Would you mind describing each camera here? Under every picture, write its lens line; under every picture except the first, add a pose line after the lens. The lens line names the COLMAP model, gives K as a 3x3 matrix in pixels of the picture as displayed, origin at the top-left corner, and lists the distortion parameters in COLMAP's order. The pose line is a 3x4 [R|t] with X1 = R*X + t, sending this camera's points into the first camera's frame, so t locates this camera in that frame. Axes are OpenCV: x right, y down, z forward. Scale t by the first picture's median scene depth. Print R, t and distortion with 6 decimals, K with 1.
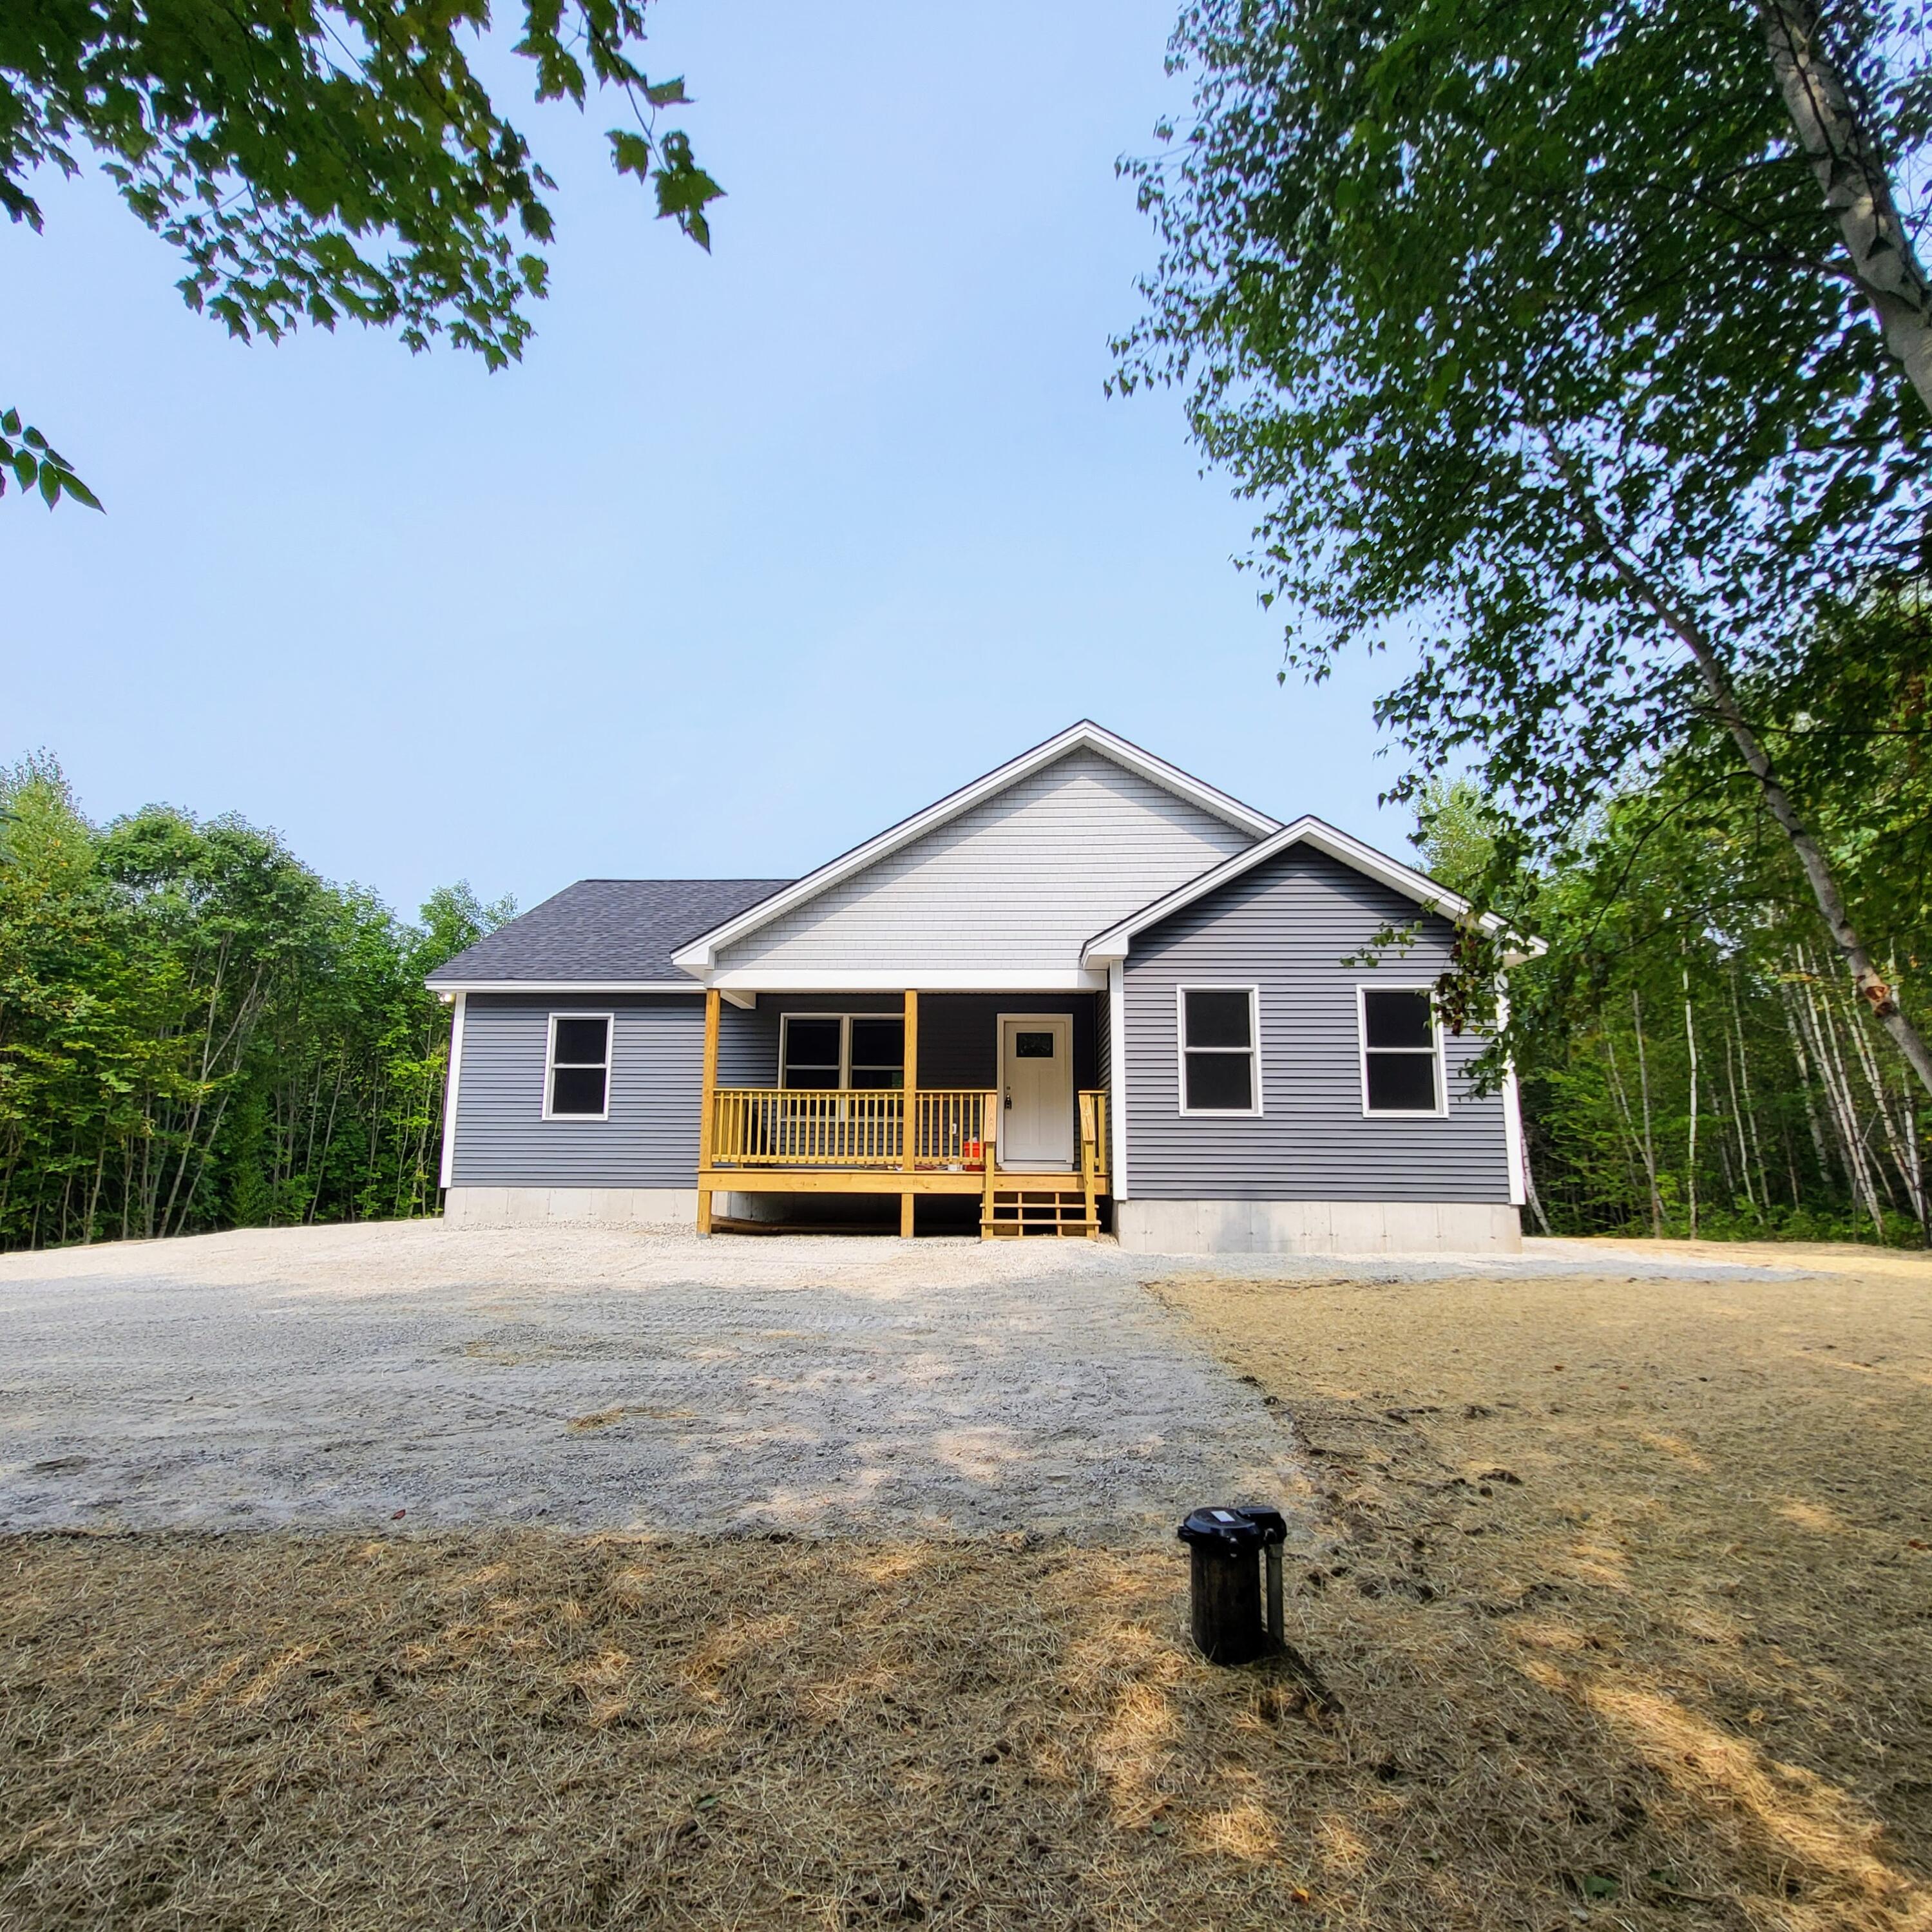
lens RADIAL K [[1025.4, 0, 969.6], [0, 1025.4, 1019.0], [0, 0, 1]] dist [0.003541, 0.000114]
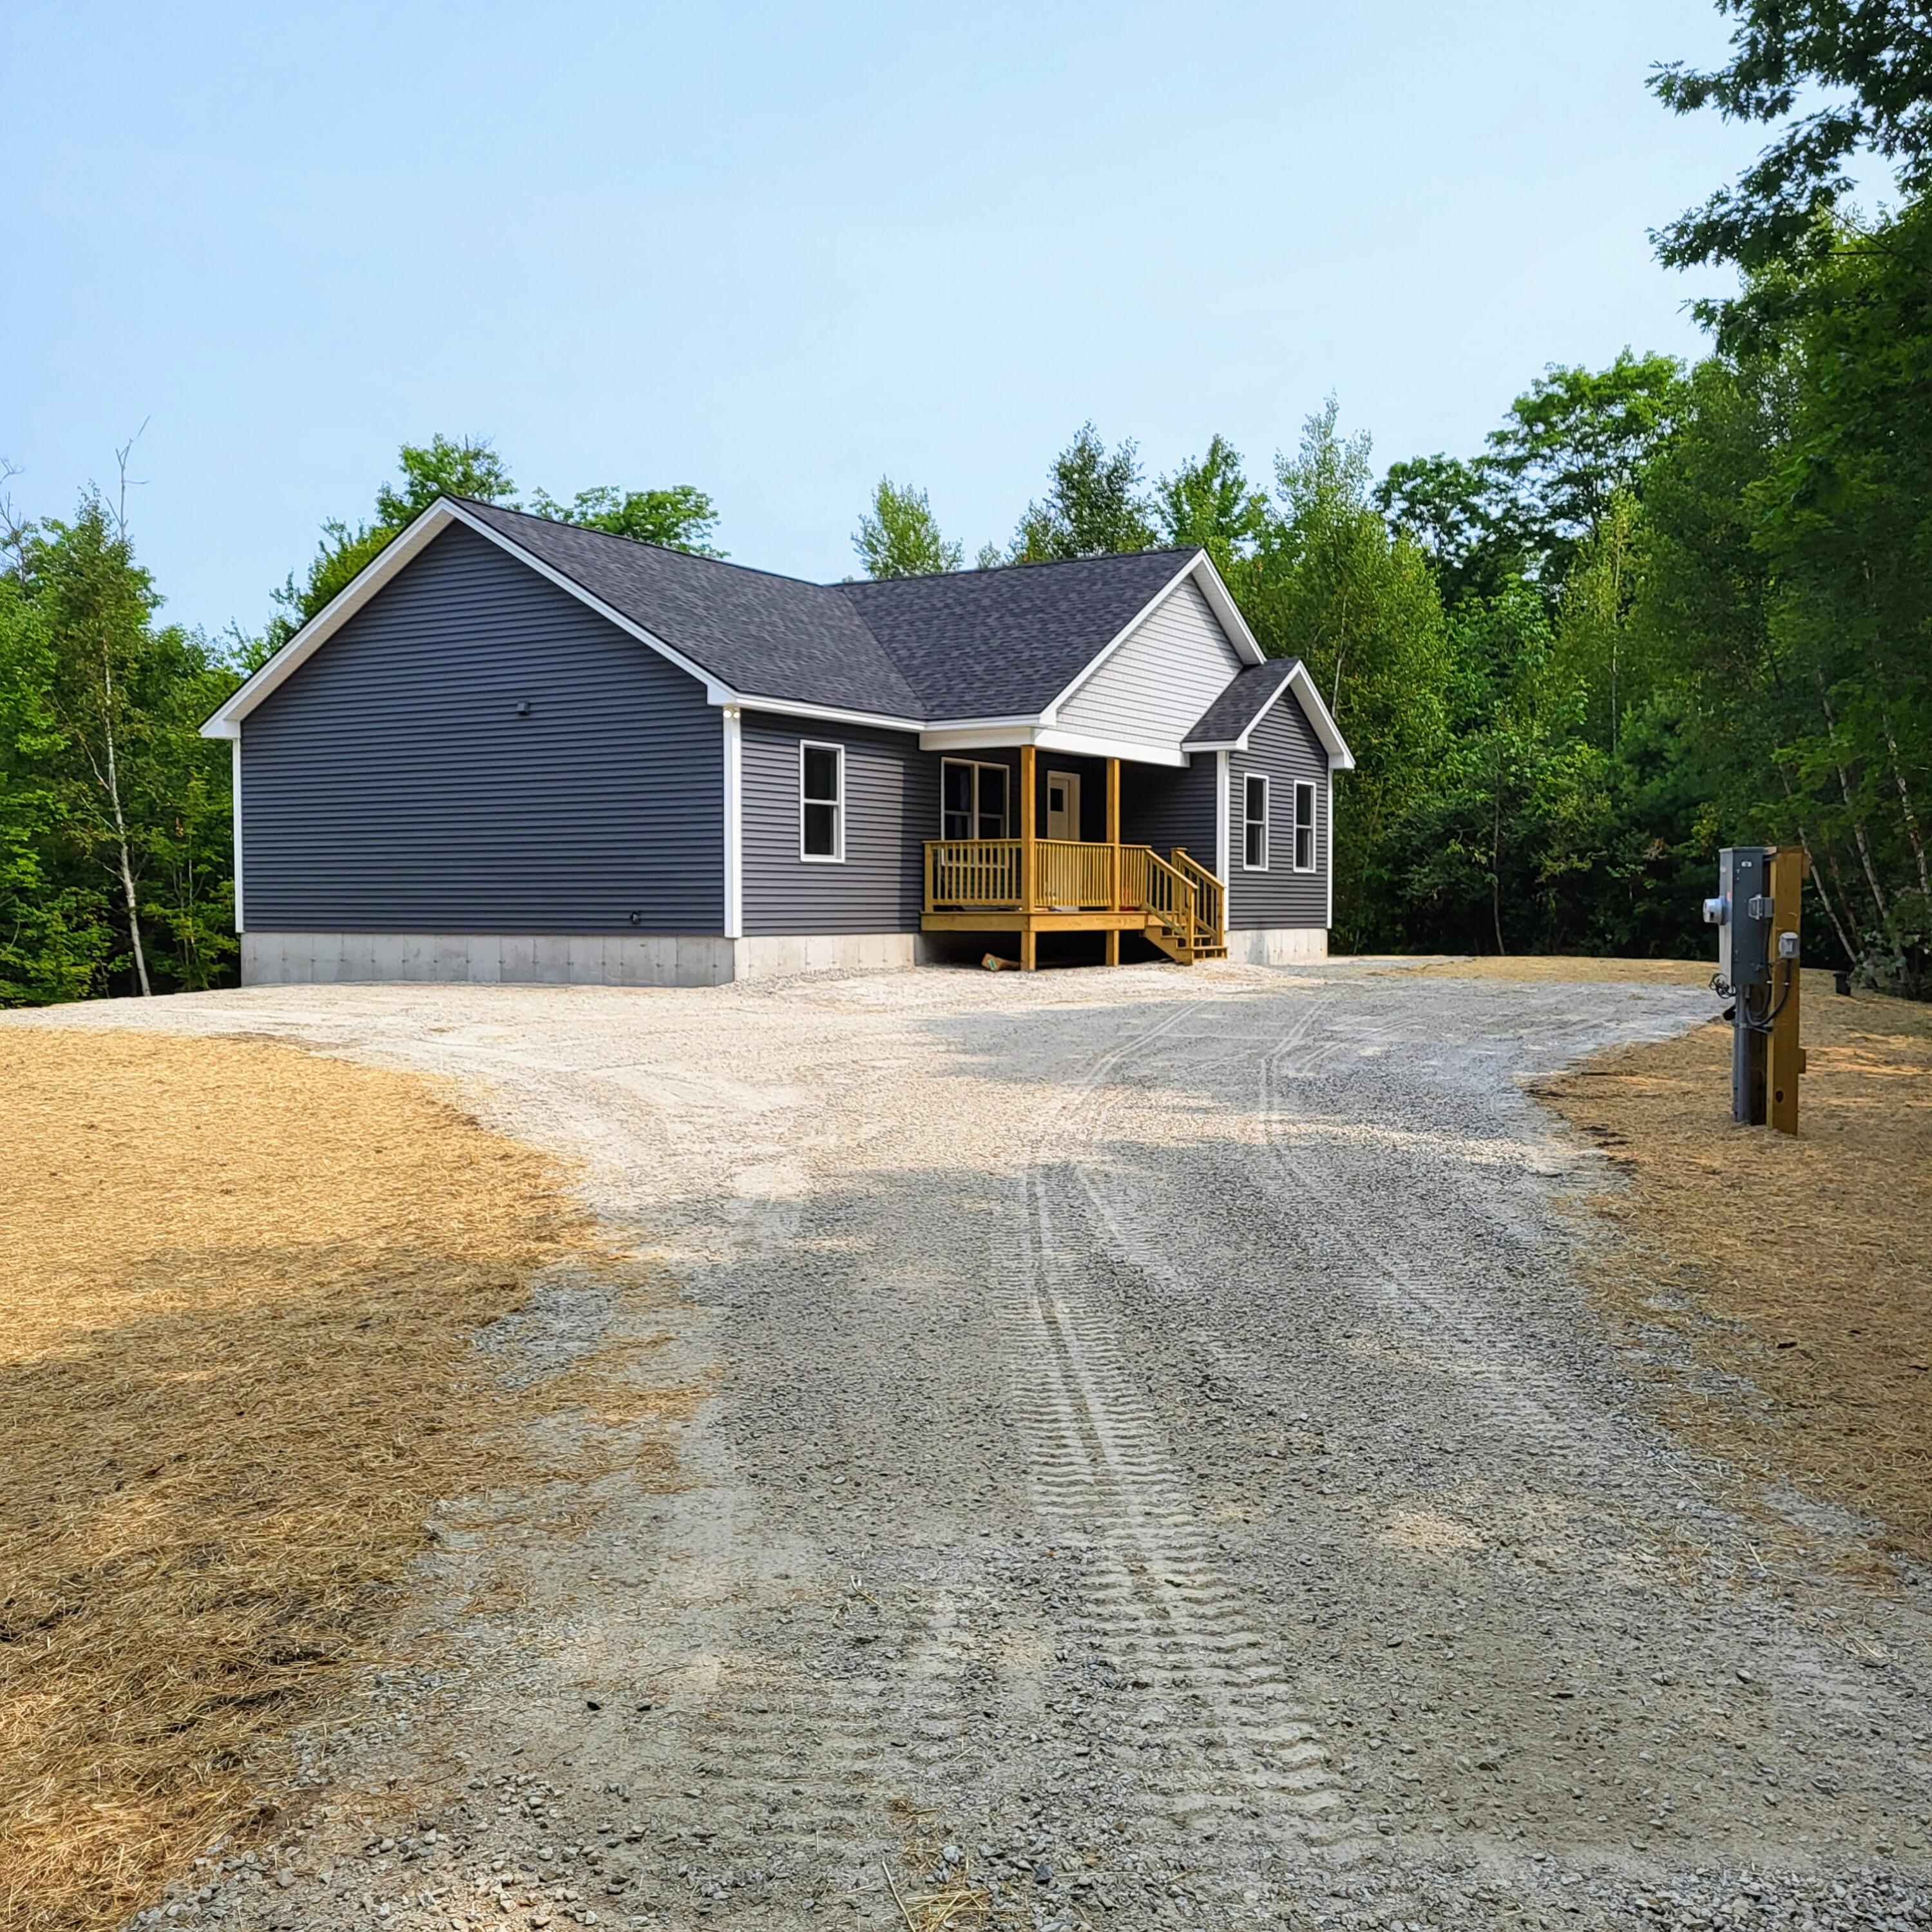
lens RADIAL K [[1955.2, 0, 1029.7], [0, 1955.2, 970.2], [0, 0, 1]] dist [0.072337, -0.119745]
pose [[0.457961, -0.035105, 0.888279, -2.087822], [-0.112863, 0.988838, 0.097267, 0.004748], [-0.881779, -0.144798, 0.448887, 0.051339]]
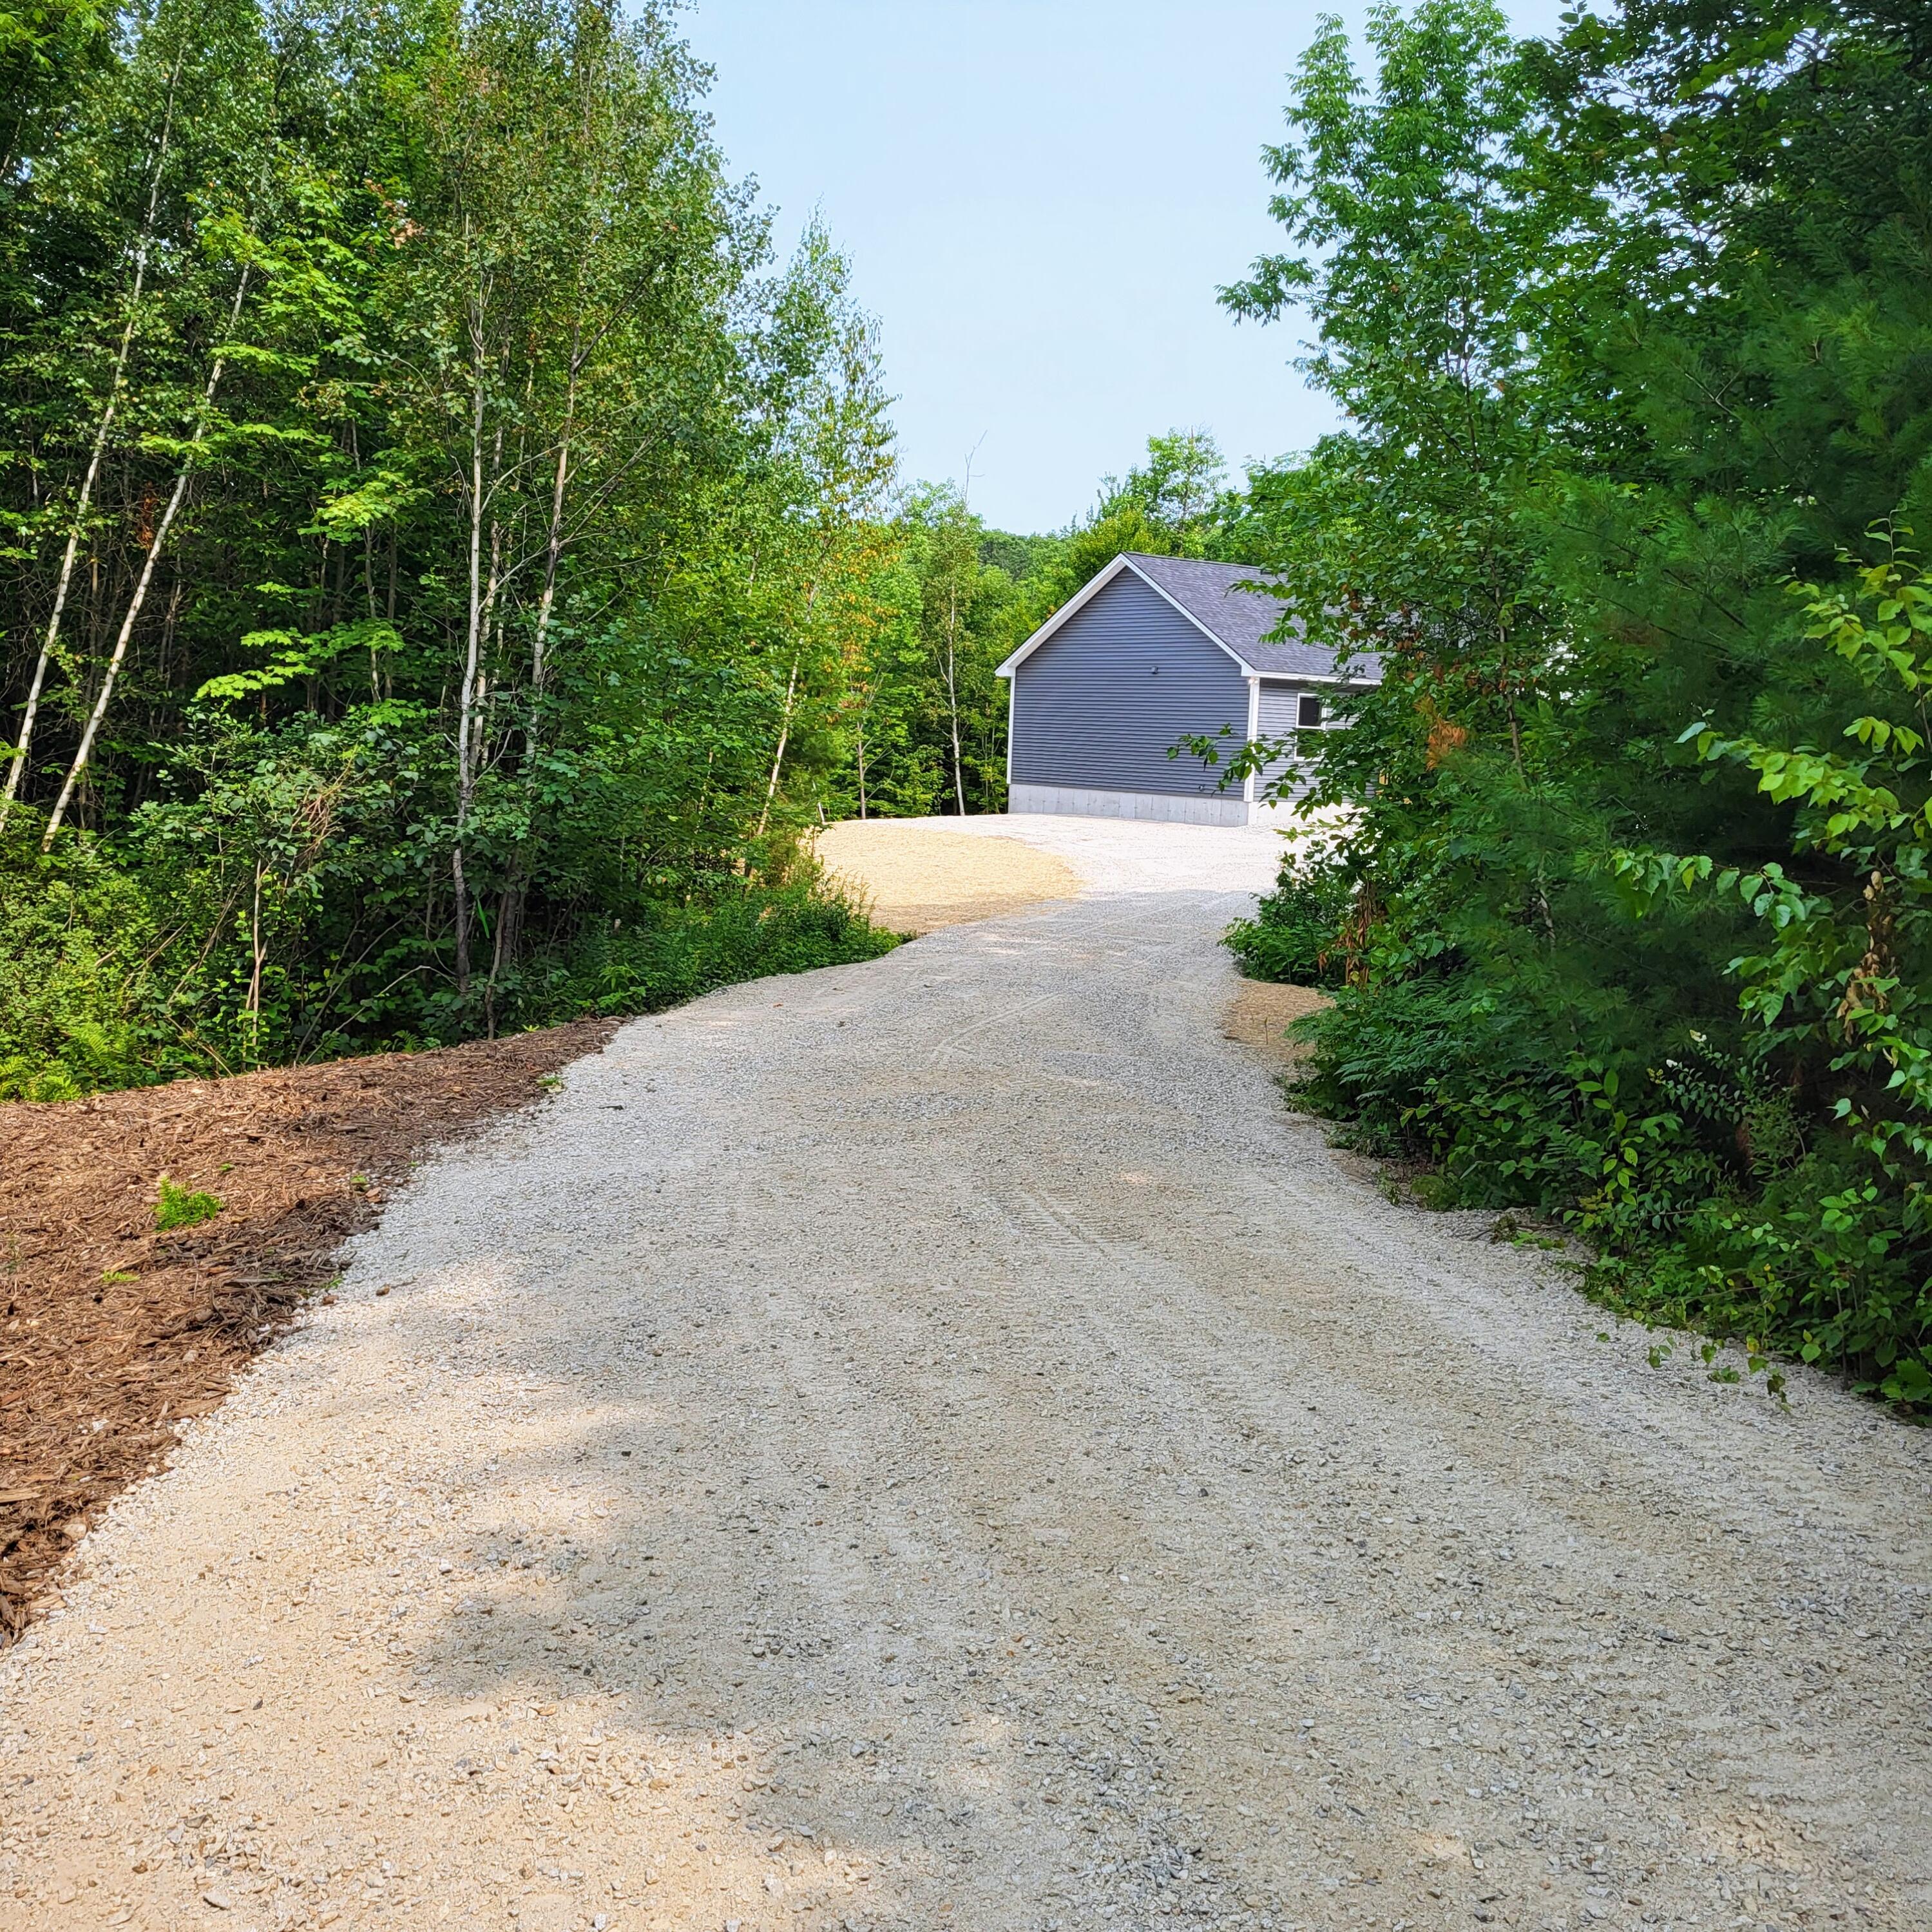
lens RADIAL K [[1982.6, 0, 966.0], [0, 1982.6, 966.0], [0, 0, 1]] dist [0.051184, 0.003137]
pose [[0.782273, -0.045867, 0.621244, -3.117000], [-0.118843, 0.967980, 0.221115, -0.243209], [-0.611494, -0.246803, 0.751774, -1.236973]]
